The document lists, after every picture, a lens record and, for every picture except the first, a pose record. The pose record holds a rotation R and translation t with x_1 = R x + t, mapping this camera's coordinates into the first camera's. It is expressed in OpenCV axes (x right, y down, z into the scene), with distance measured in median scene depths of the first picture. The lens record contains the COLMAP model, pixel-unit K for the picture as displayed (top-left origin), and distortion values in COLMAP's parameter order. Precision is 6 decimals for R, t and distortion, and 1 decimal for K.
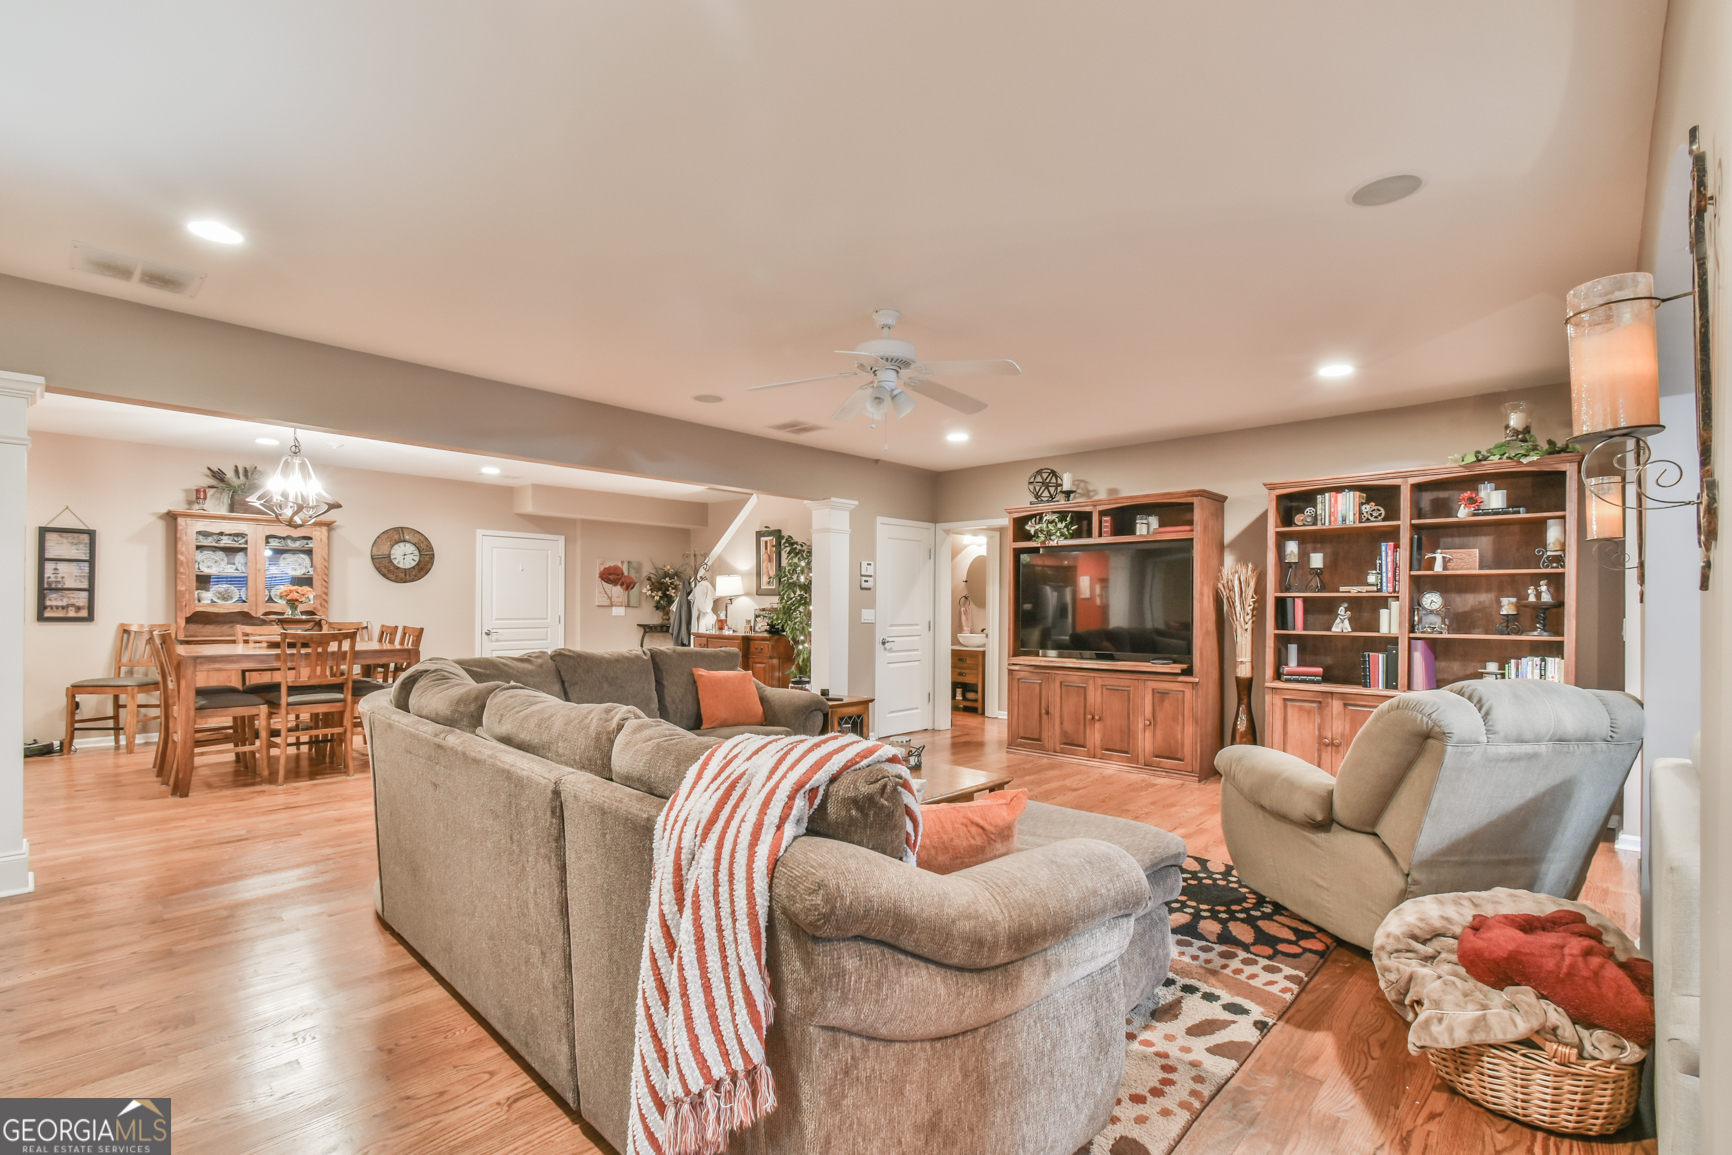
lens RADIAL K [[767.1, 0, 870.1], [0, 767.1, 611.3], [0, 0, 1]] dist [0.000508, -0.000711]
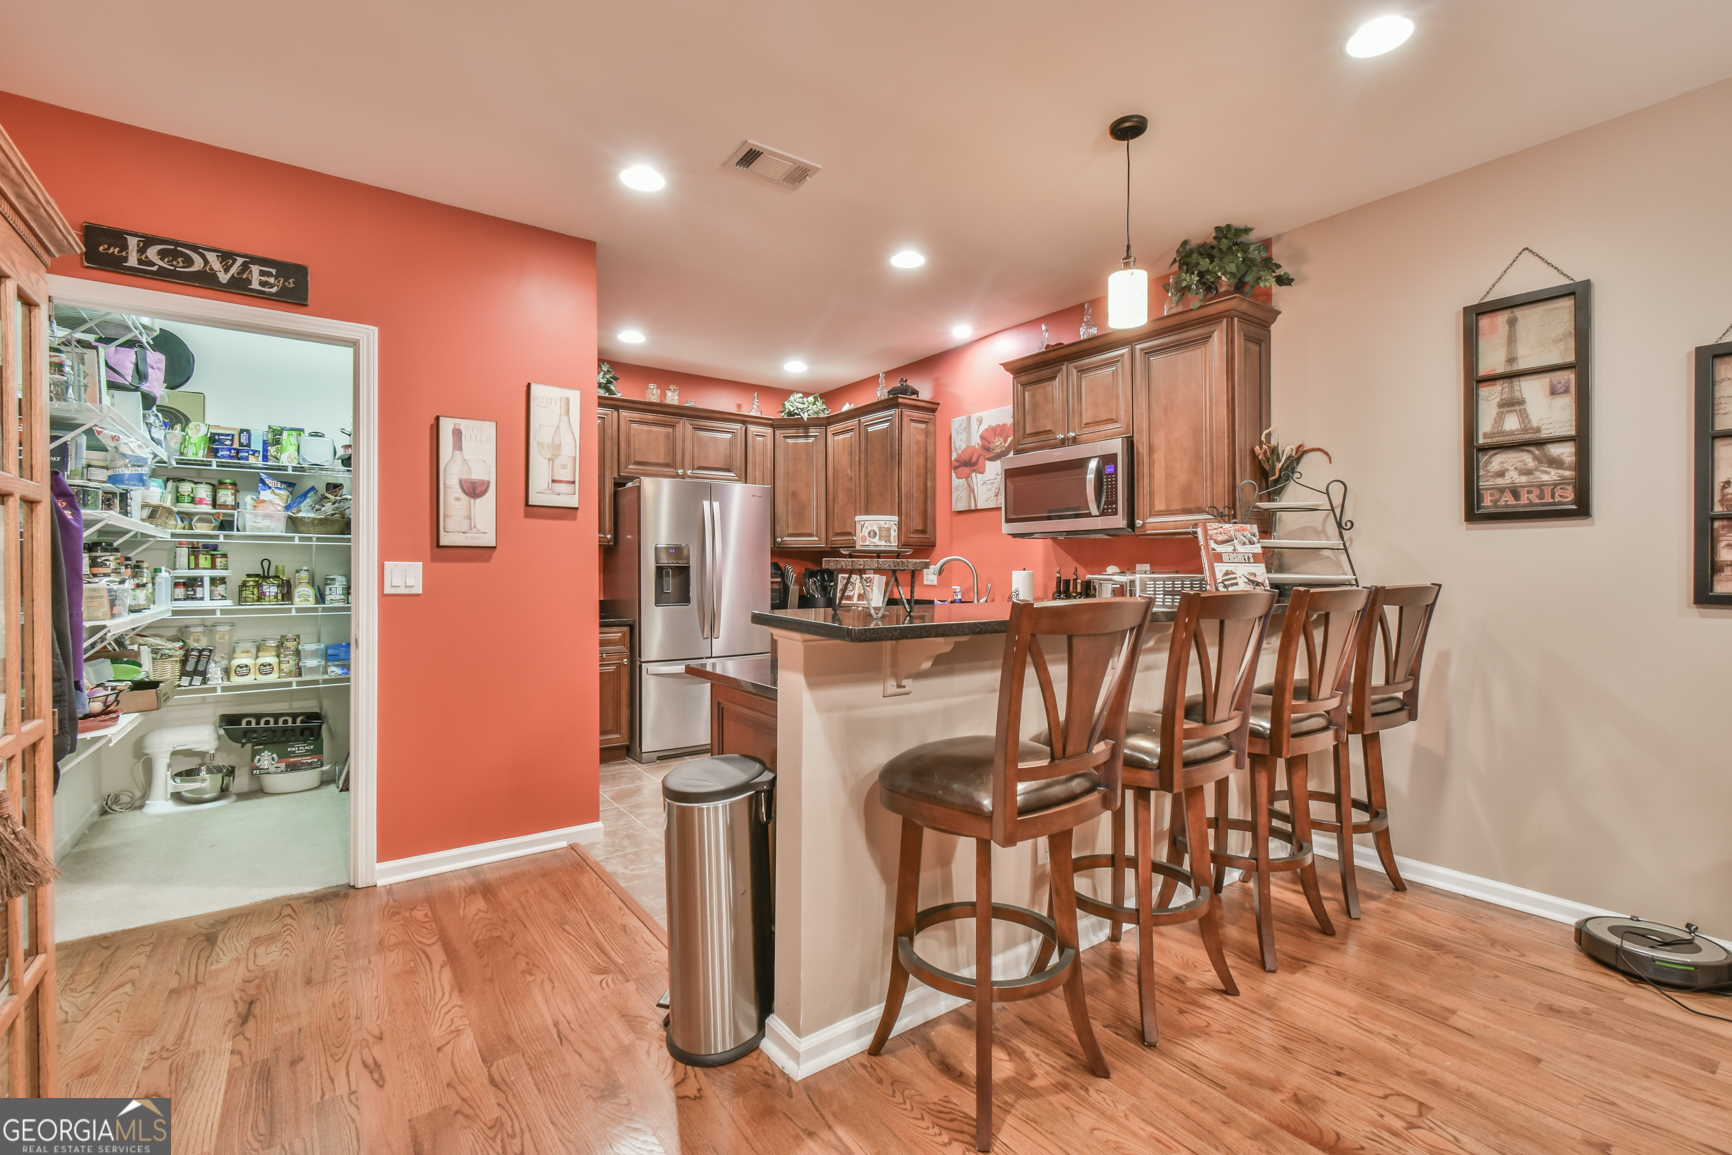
lens RADIAL K [[761.4, 0, 861.3], [0, 761.4, 569.9], [0, 0, 1]] dist [0.001253, -0.000023]
pose [[-0.192154, -0.006613, -0.981343, -0.598558], [-0.003465, 0.999976, -0.006060, -0.000722], [0.981359, 0.002236, -0.192172, 0.624456]]
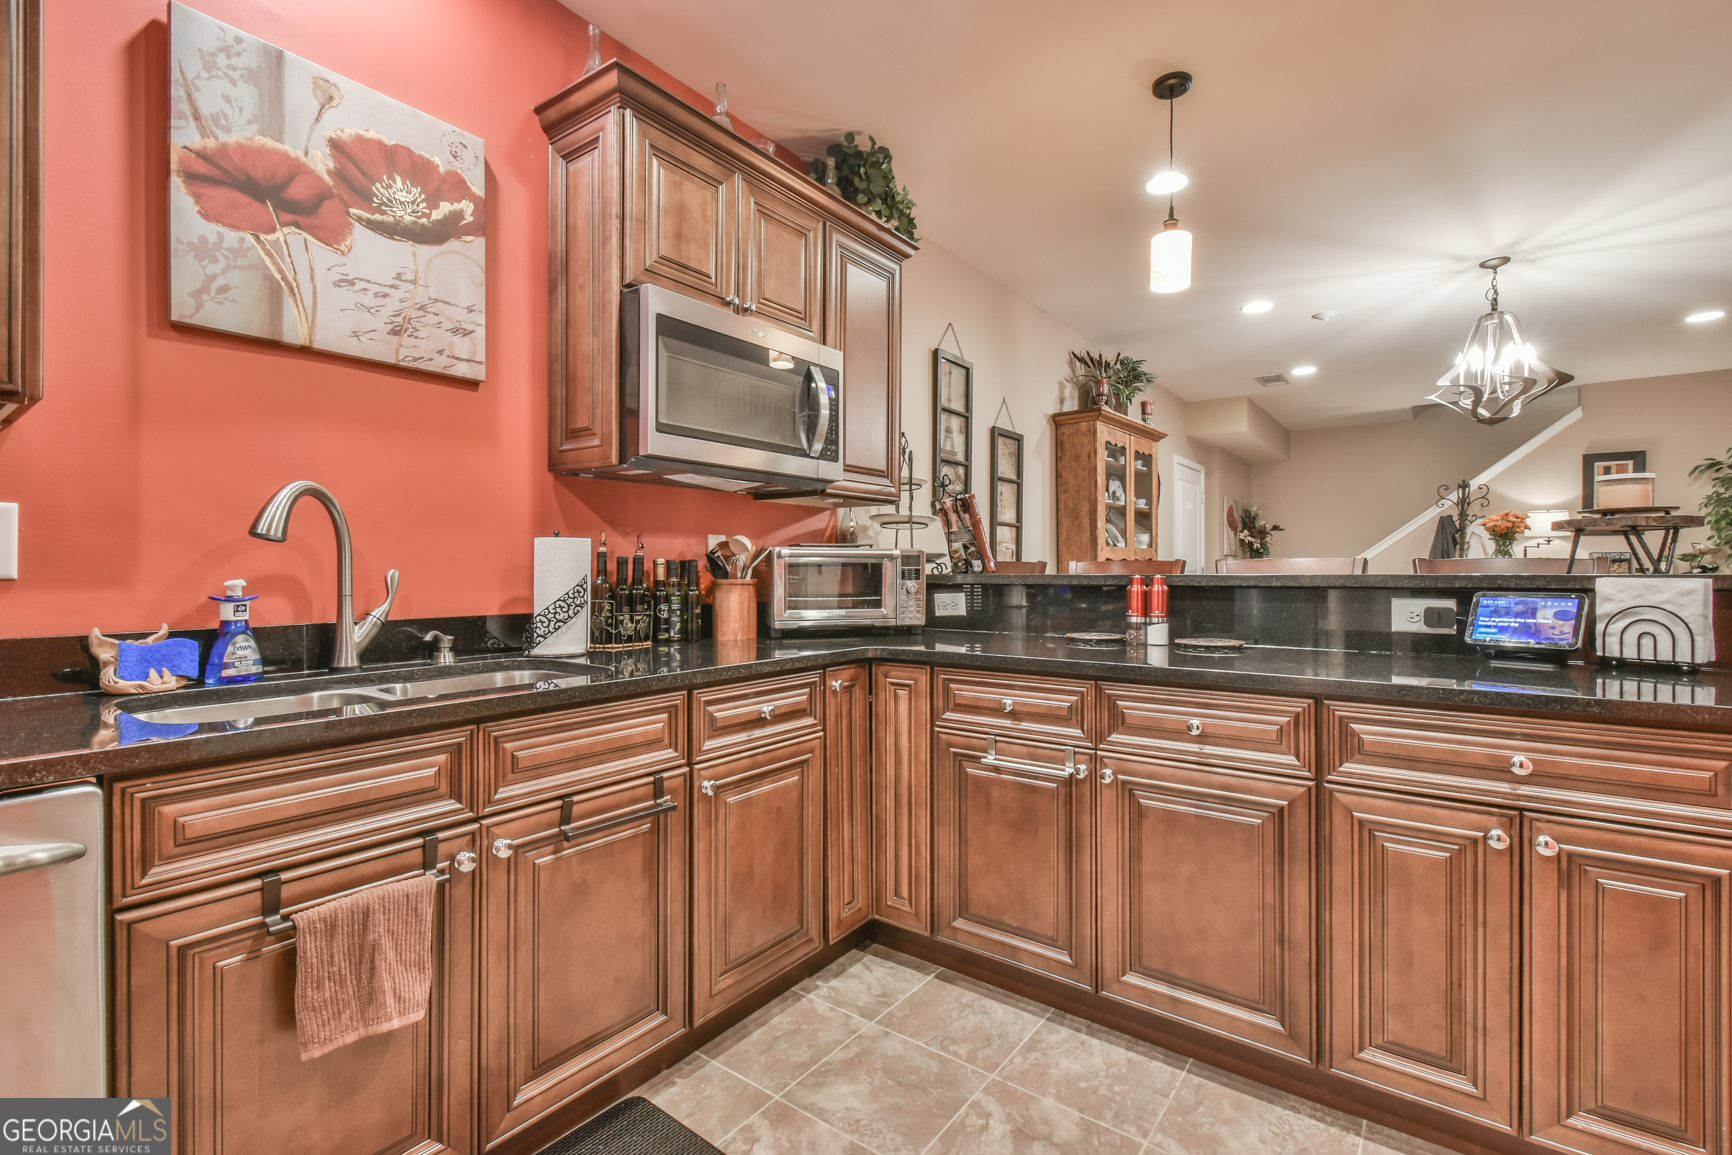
lens RADIAL K [[766.3, 0, 876.5], [0, 766.3, 576.3], [0, 0, 1]] dist [0.001377, -0.000358]
pose [[0.993980, -0.014195, 0.108639, -1.155628], [0.013937, 0.999898, 0.003132, 0.010982], [-0.108673, -0.001599, 0.994076, 0.341489]]
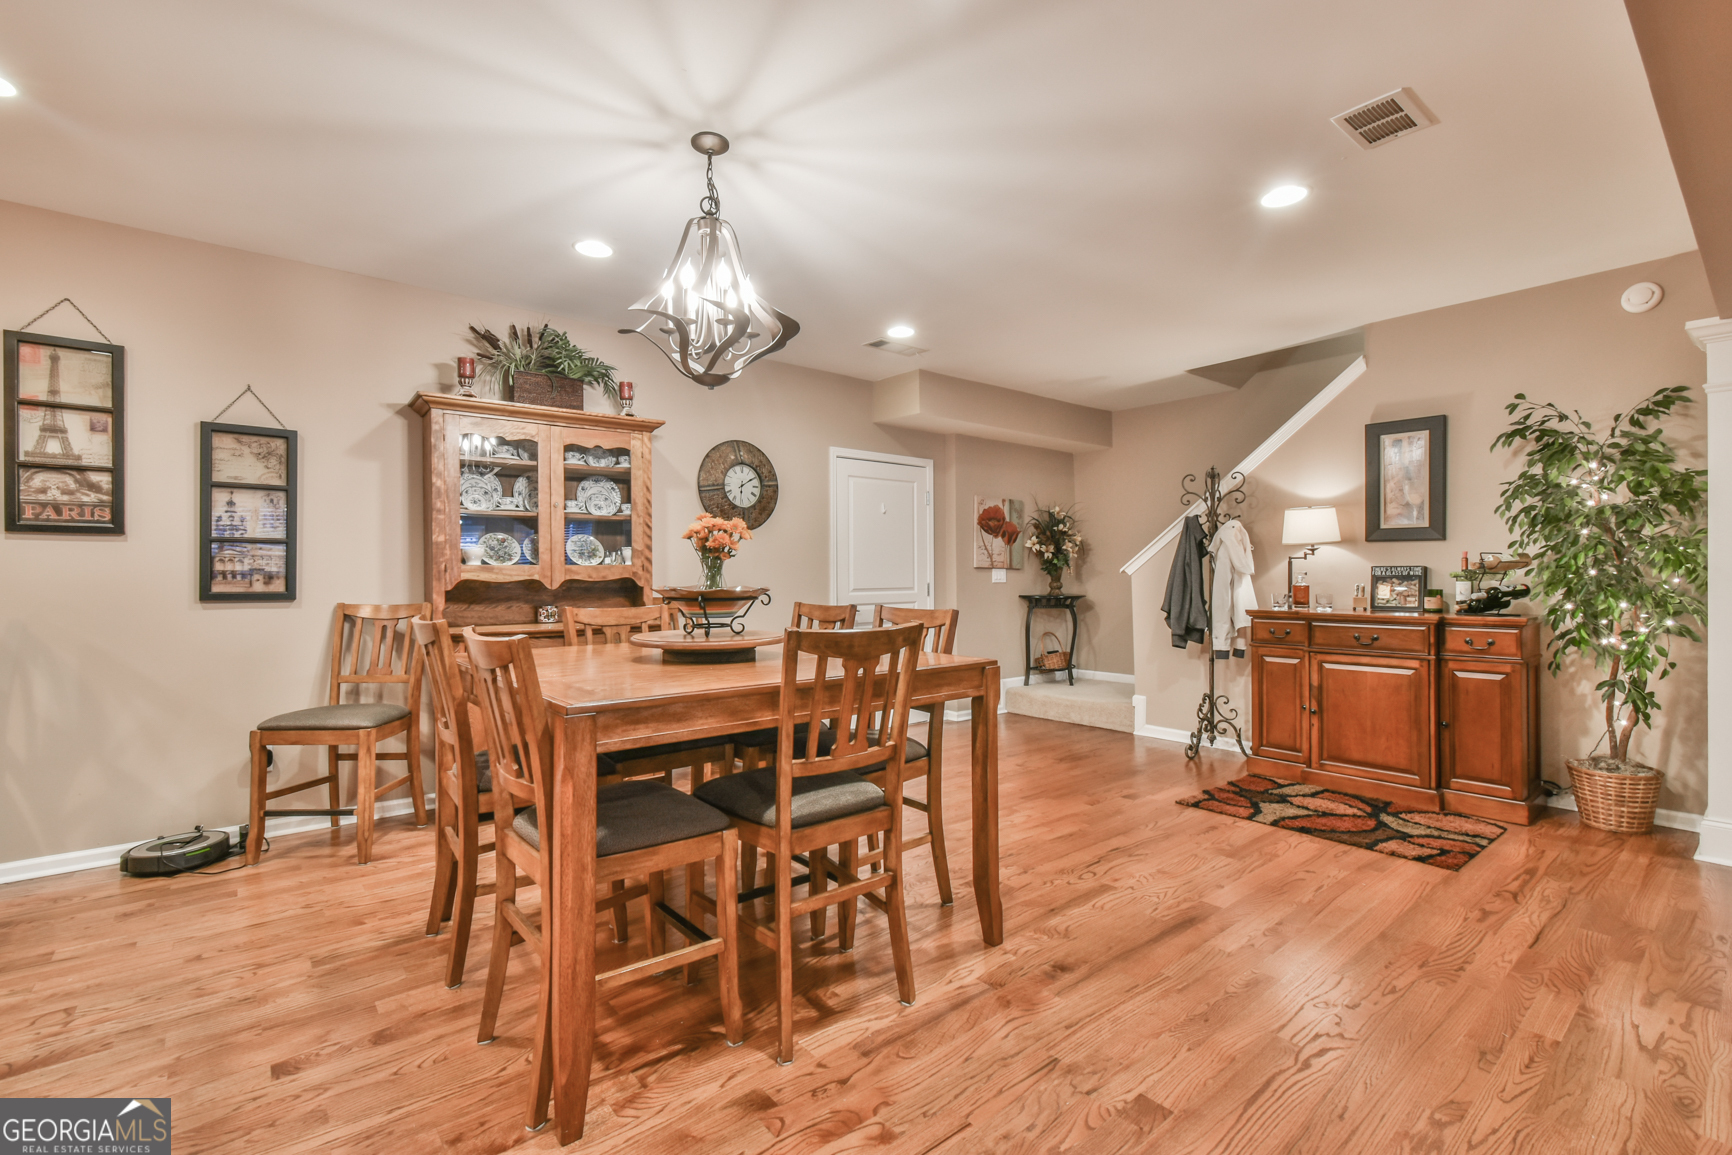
lens RADIAL K [[766.3, 0, 876.5], [0, 766.3, 576.3], [0, 0, 1]] dist [0.001377, -0.000358]
pose [[0.993045, -0.010814, -0.117238, -0.518756], [0.010521, 0.999940, -0.003117, 0.001968], [0.117265, 0.001861, 0.993099, 0.489780]]
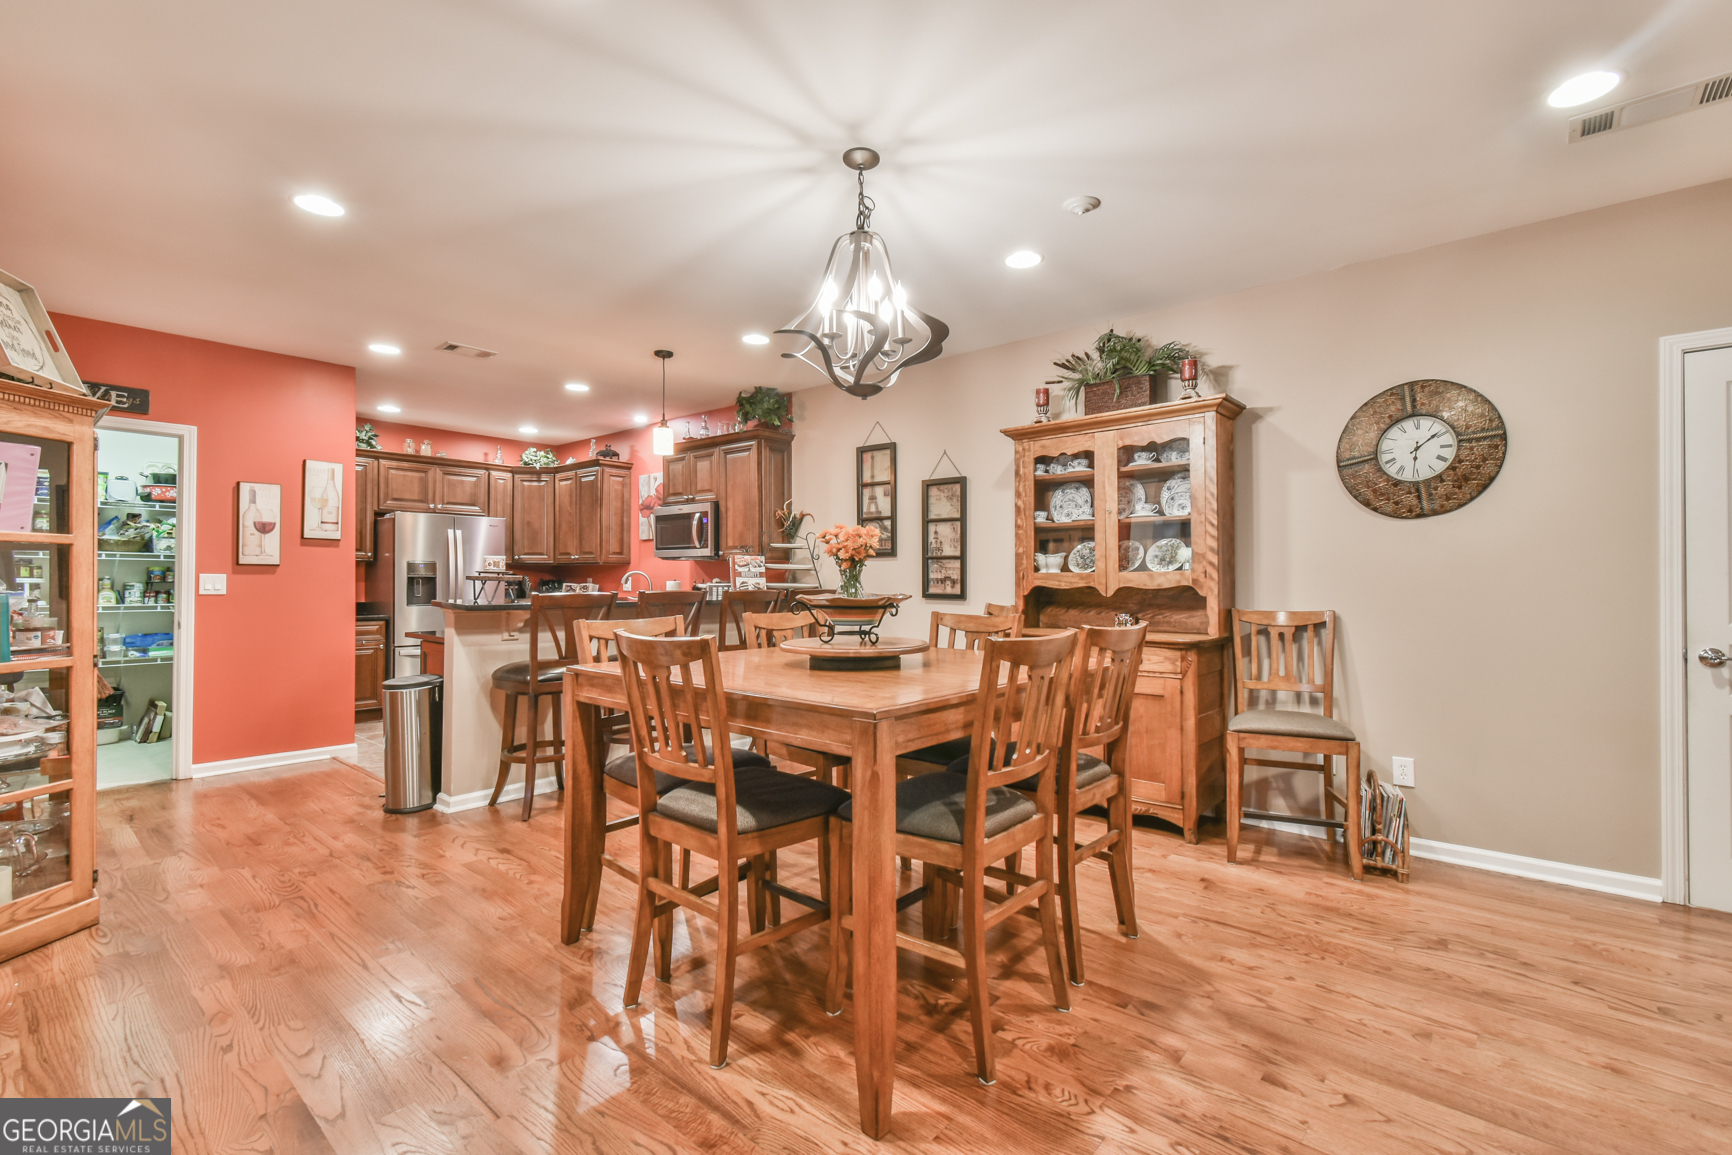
lens RADIAL K [[766.3, 0, 876.5], [0, 766.3, 576.3], [0, 0, 1]] dist [0.001377, -0.000358]
pose [[0.049702, -0.013569, -0.998672, -0.264027], [-0.005830, 0.999887, -0.013876, 0.001073], [0.998747, 0.006512, 0.049617, 0.841325]]
